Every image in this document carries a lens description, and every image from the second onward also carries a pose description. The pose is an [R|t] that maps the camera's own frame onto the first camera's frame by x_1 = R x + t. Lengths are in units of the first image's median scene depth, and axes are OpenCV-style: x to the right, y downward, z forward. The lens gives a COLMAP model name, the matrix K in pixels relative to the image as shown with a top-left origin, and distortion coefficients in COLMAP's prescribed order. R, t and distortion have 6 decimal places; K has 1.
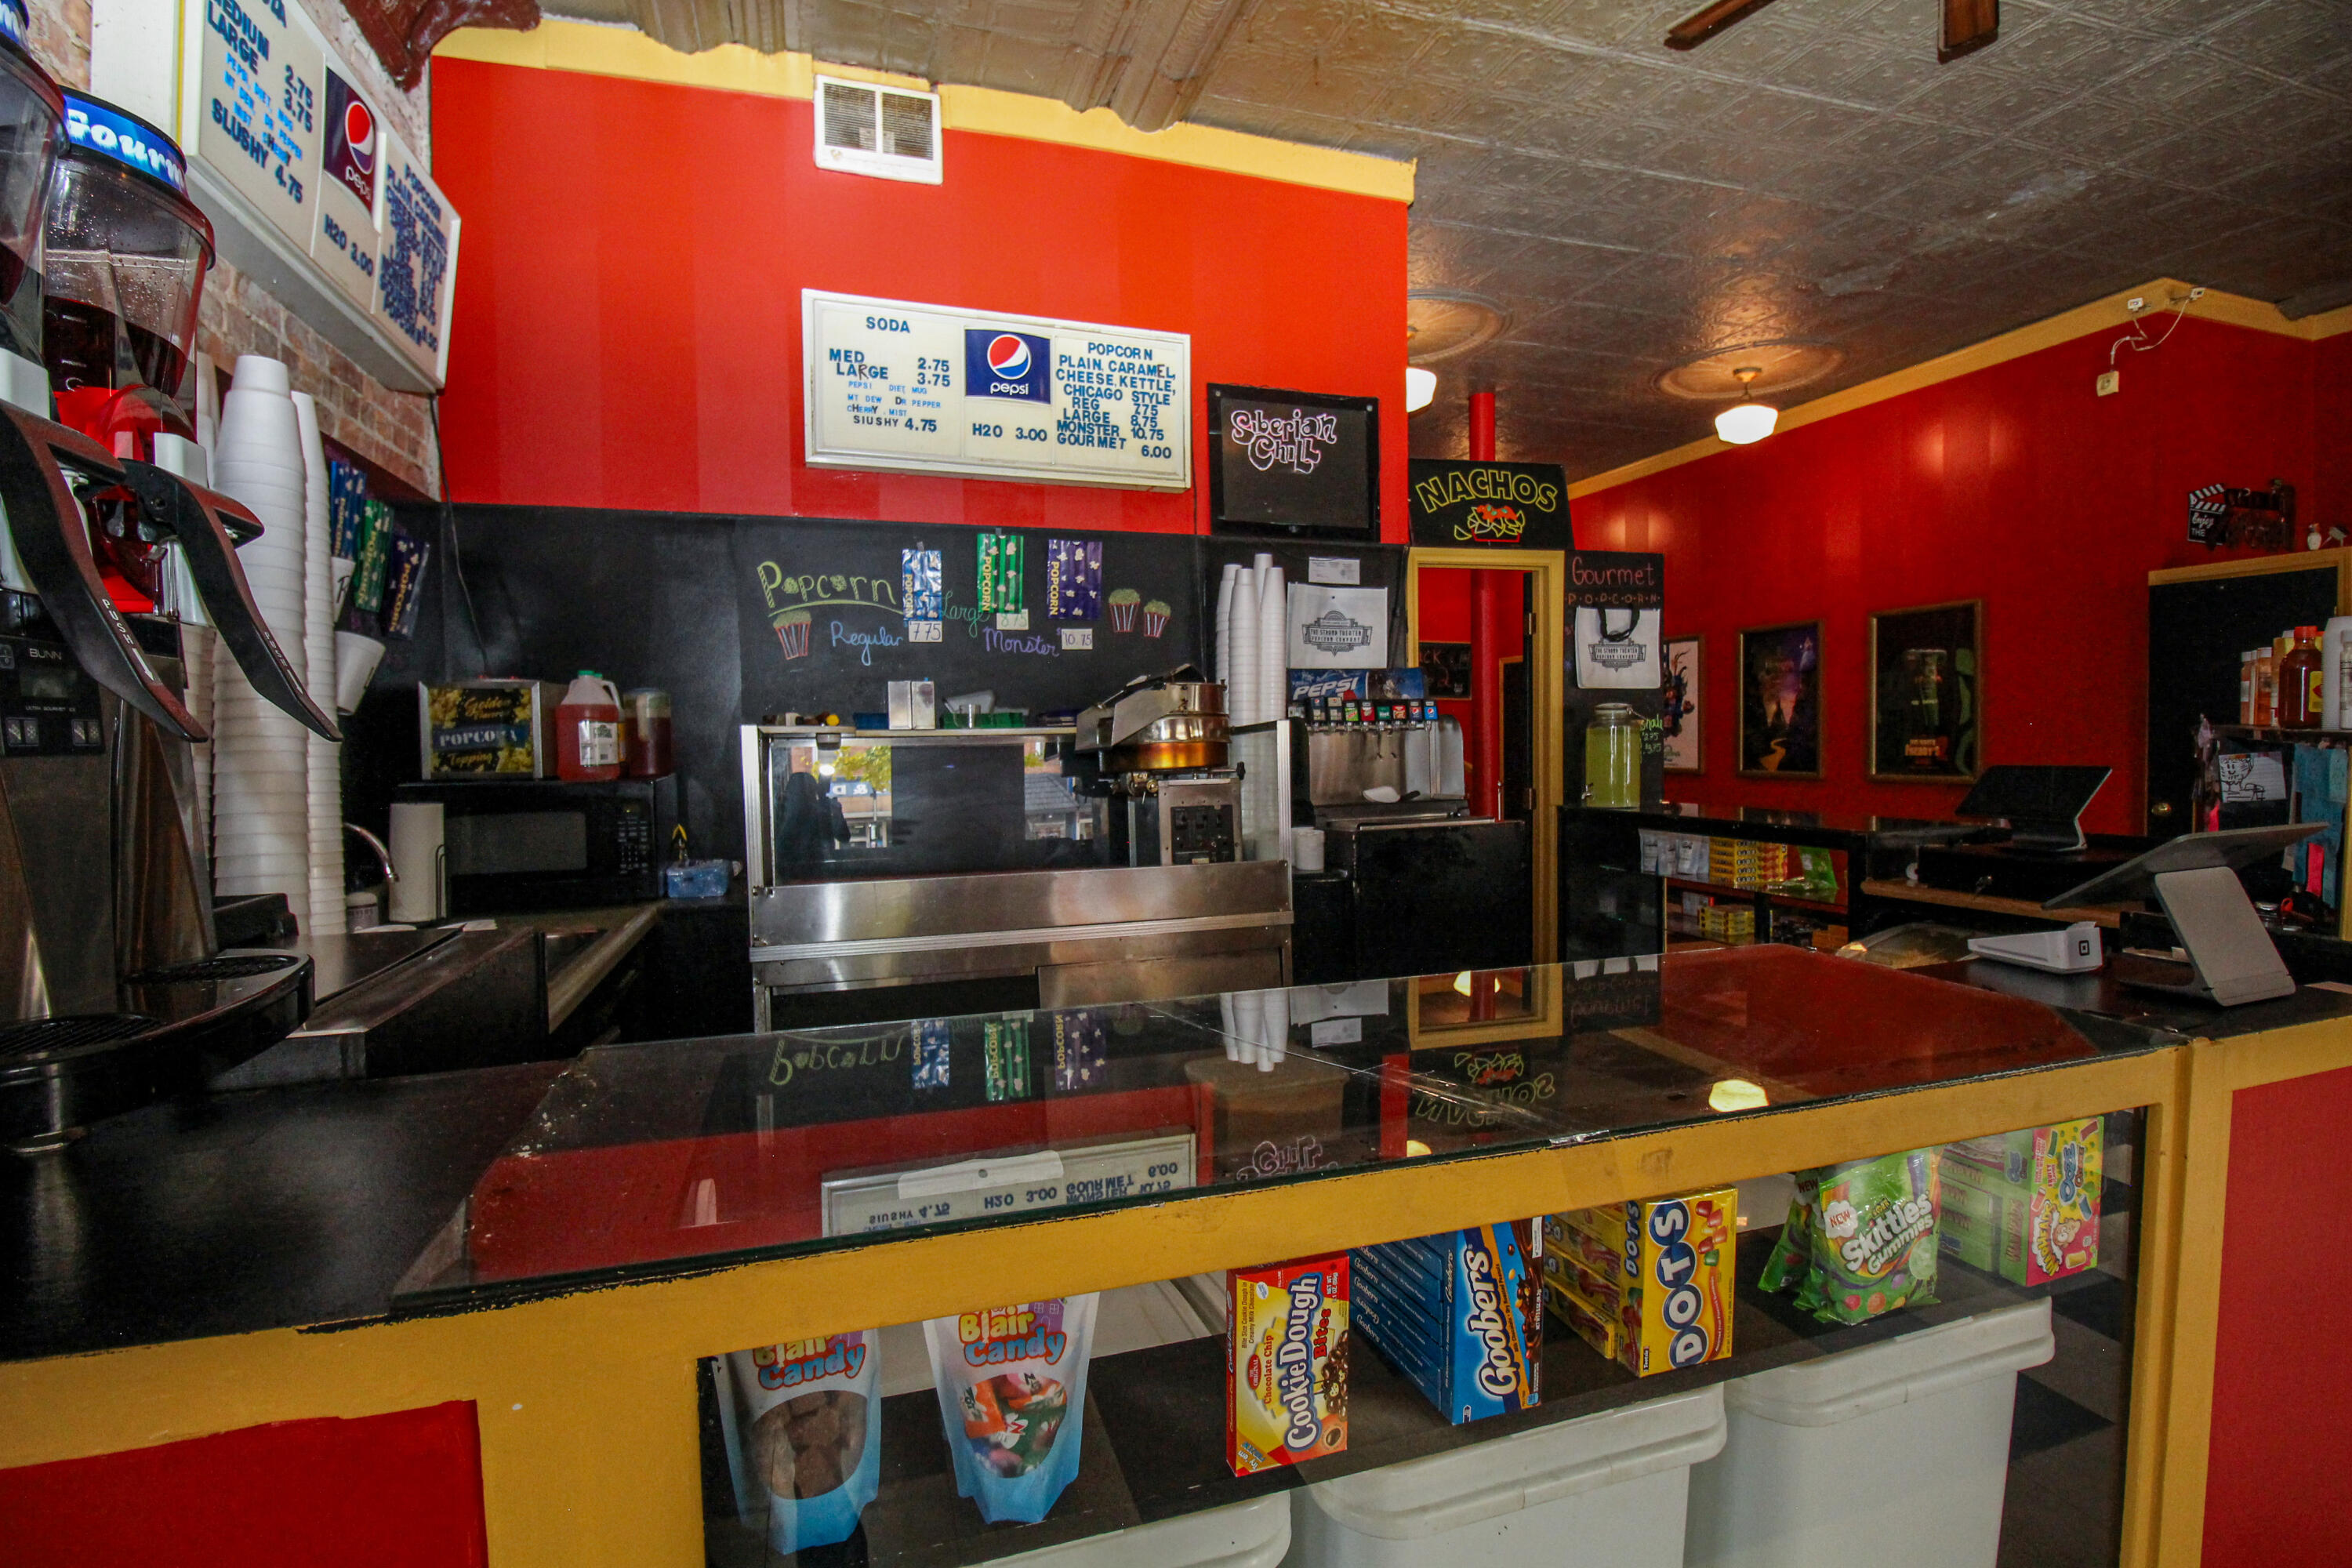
lens RADIAL K [[1097.9, 0, 1176.0], [0, 1097.9, 784.0], [0, 0, 1]] dist [-0.002341, -0.011398]
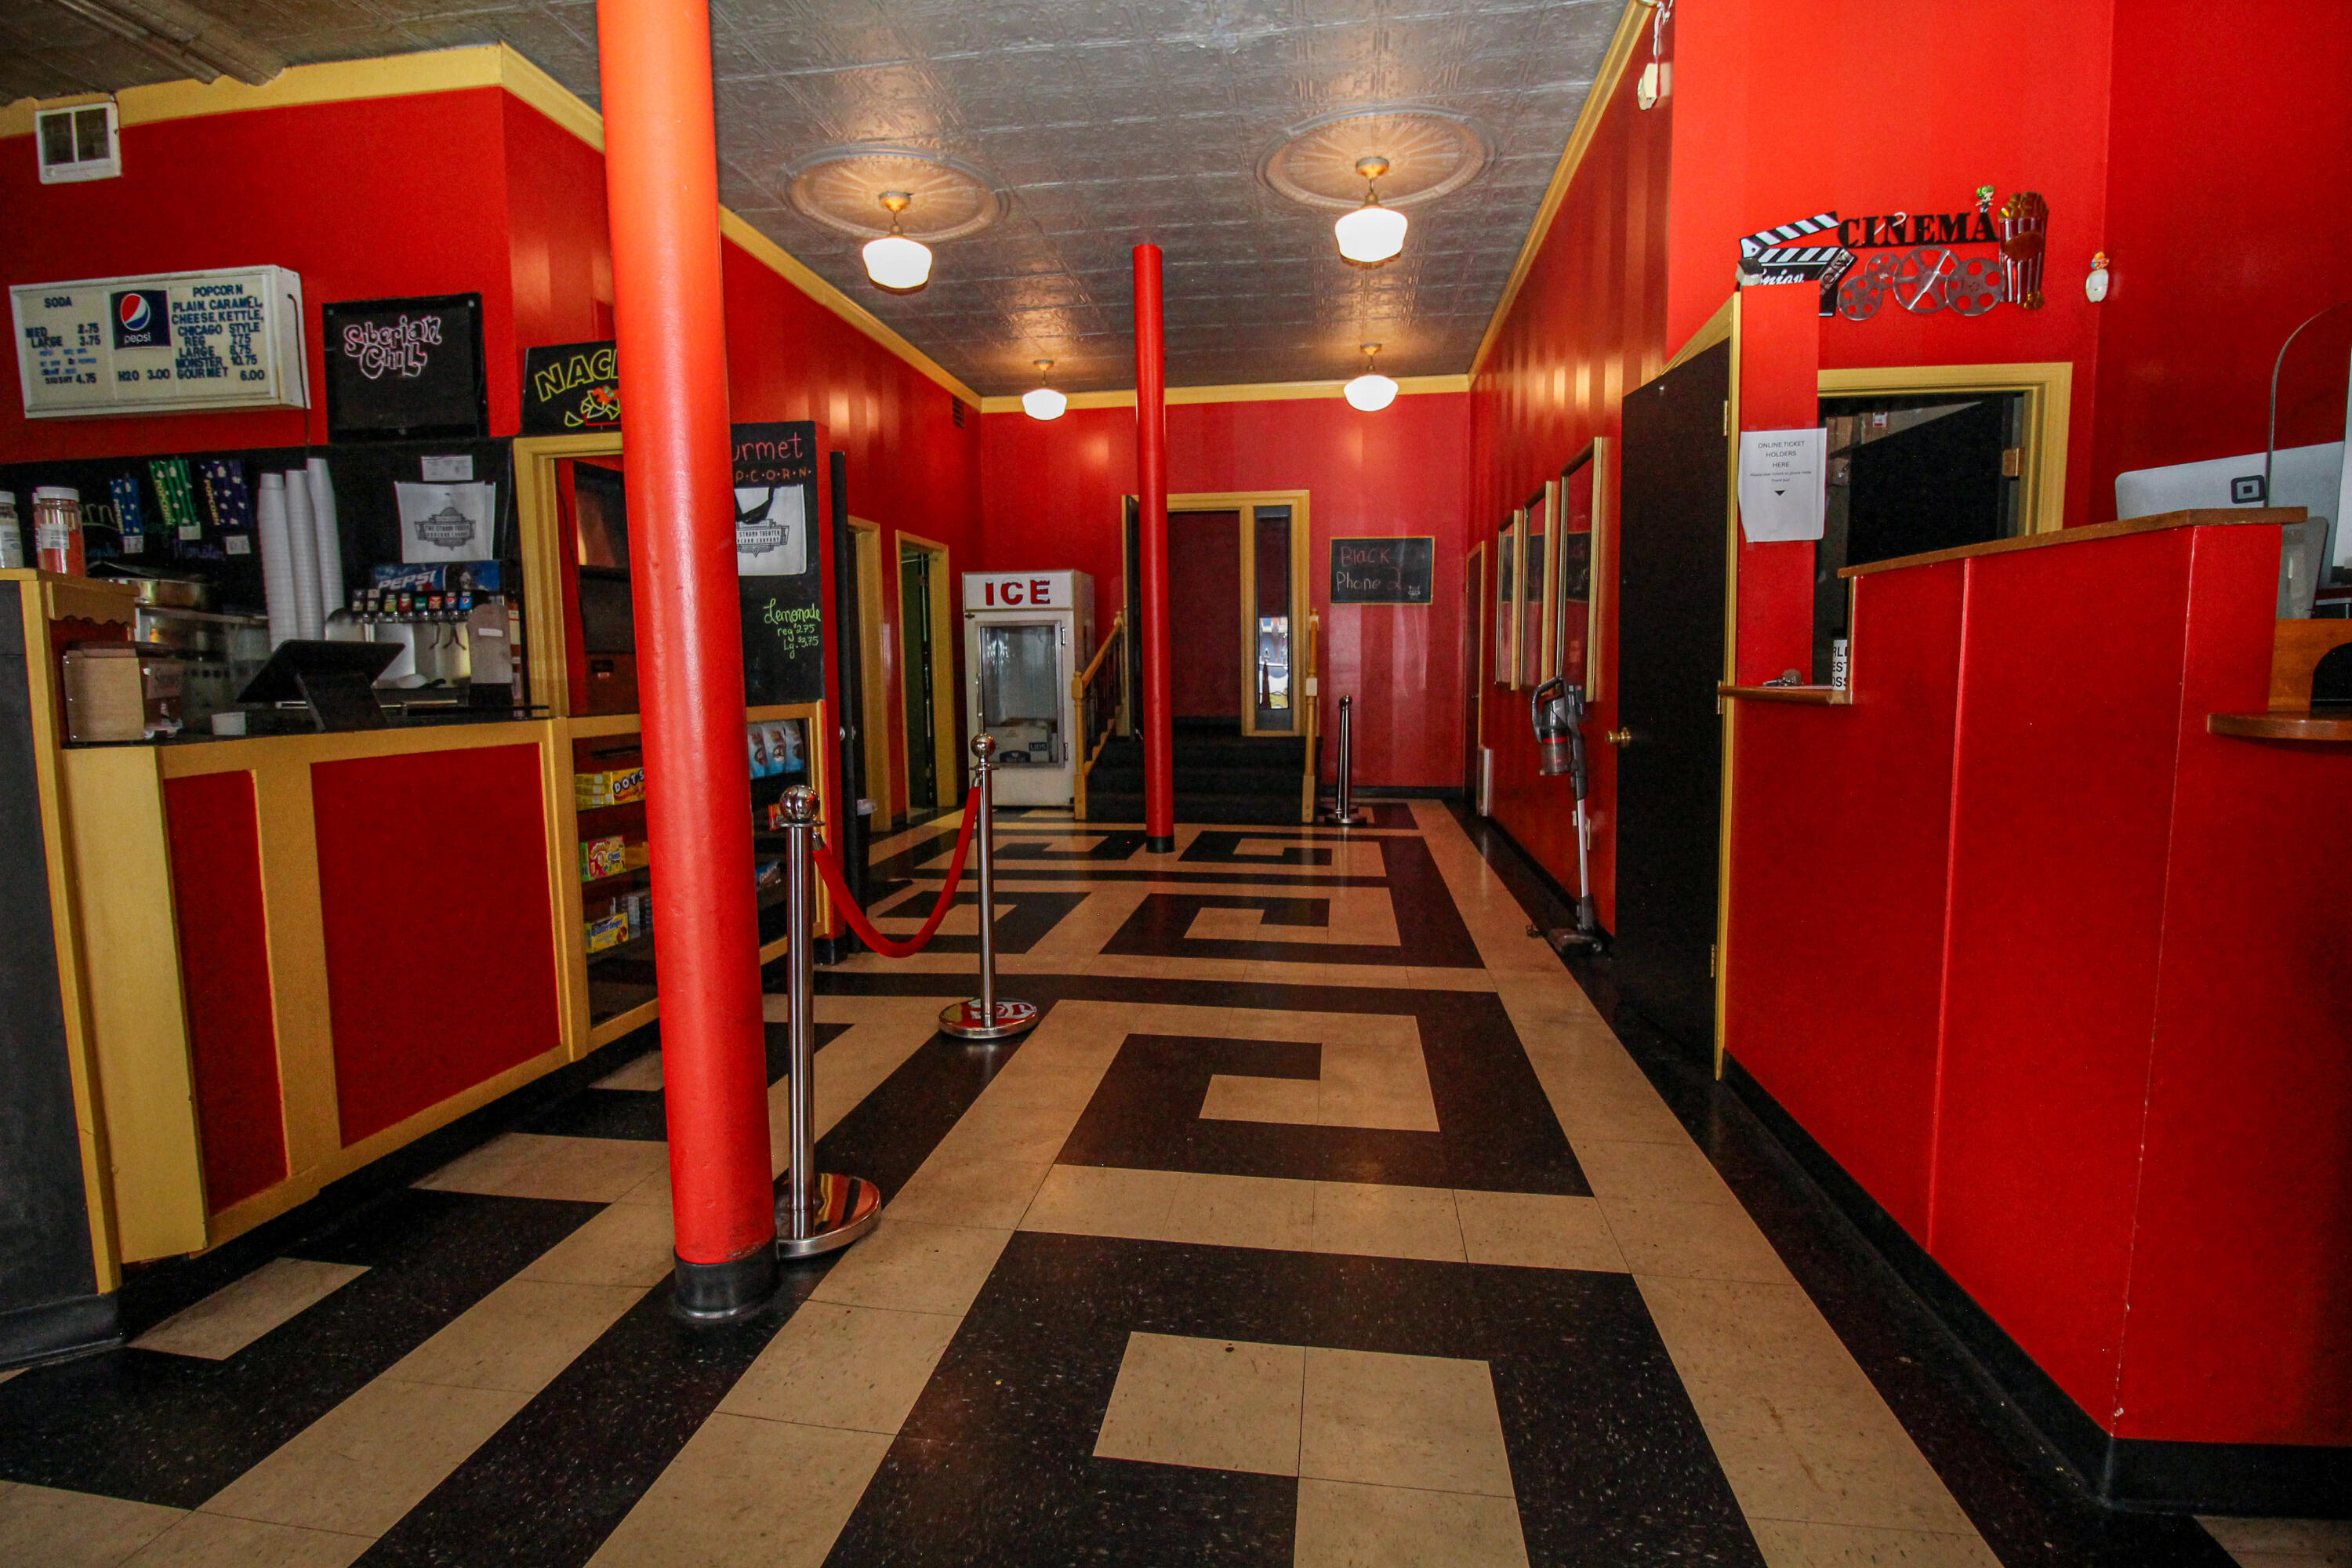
lens RADIAL K [[1097.9, 0, 1176.0], [0, 1097.9, 784.0], [0, 0, 1]] dist [-0.002341, -0.011398]
pose [[0.899063, 0.056174, -0.434200, 1.354893], [-0.023486, 0.996495, 0.080290, 0.006142], [0.437188, -0.061988, 0.897231, 0.383215]]
